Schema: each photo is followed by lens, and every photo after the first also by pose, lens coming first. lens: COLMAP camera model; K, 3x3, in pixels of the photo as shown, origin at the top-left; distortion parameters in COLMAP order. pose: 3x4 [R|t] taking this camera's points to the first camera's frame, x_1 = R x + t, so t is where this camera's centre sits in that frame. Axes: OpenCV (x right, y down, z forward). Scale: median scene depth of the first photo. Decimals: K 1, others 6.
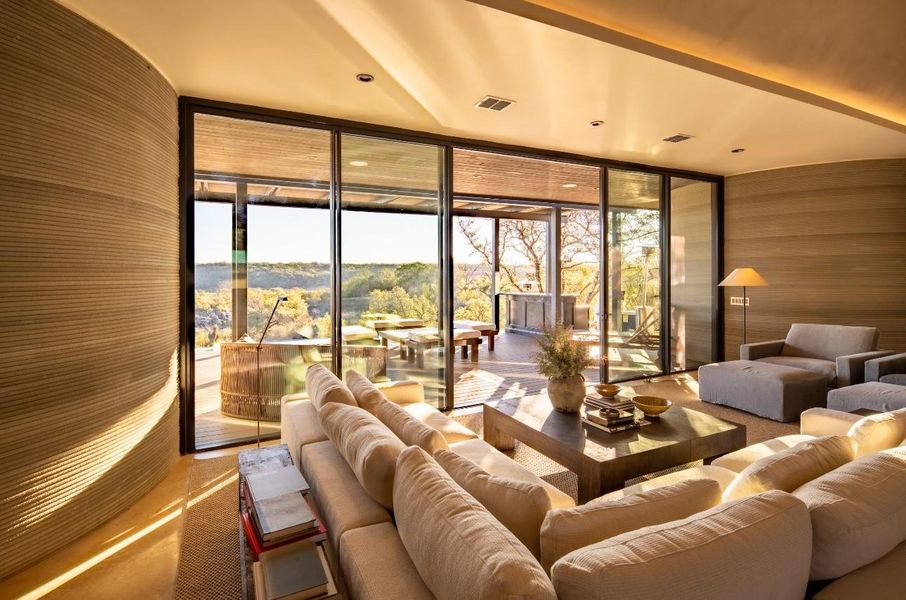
lens RADIAL K [[460.0, 0, 448.4], [0, 460.0, 284.0], [0, 0, 1]] dist [0.014764, 0.000304]
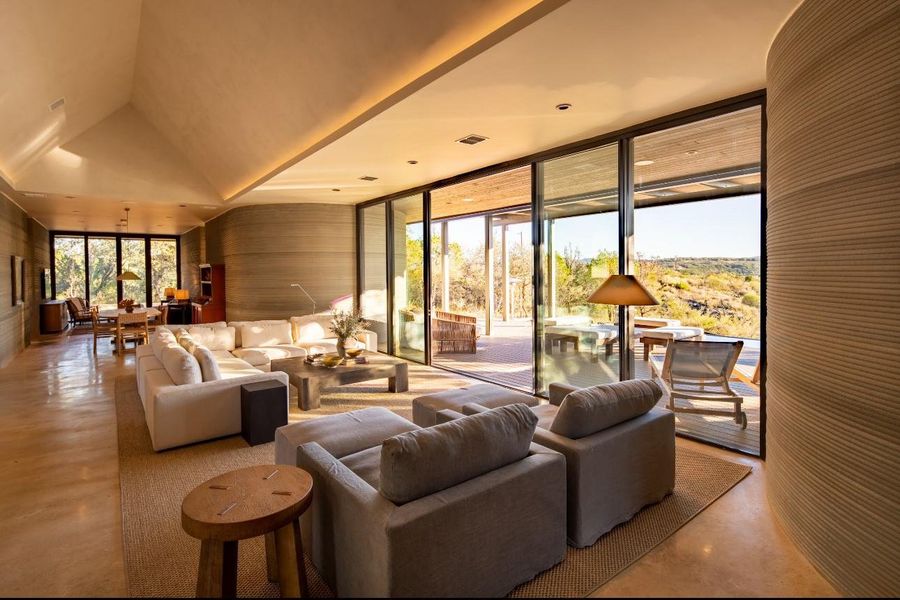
lens RADIAL K [[454.7, 0, 457.1], [0, 454.7, 282.7], [0, 0, 1]] dist [0.001763, -0.002367]
pose [[0.184023, 0.032671, -0.982379, 0.788239], [-0.007695, 0.999465, 0.031797, -0.023208], [0.982892, 0.001708, 0.184176, 0.429587]]
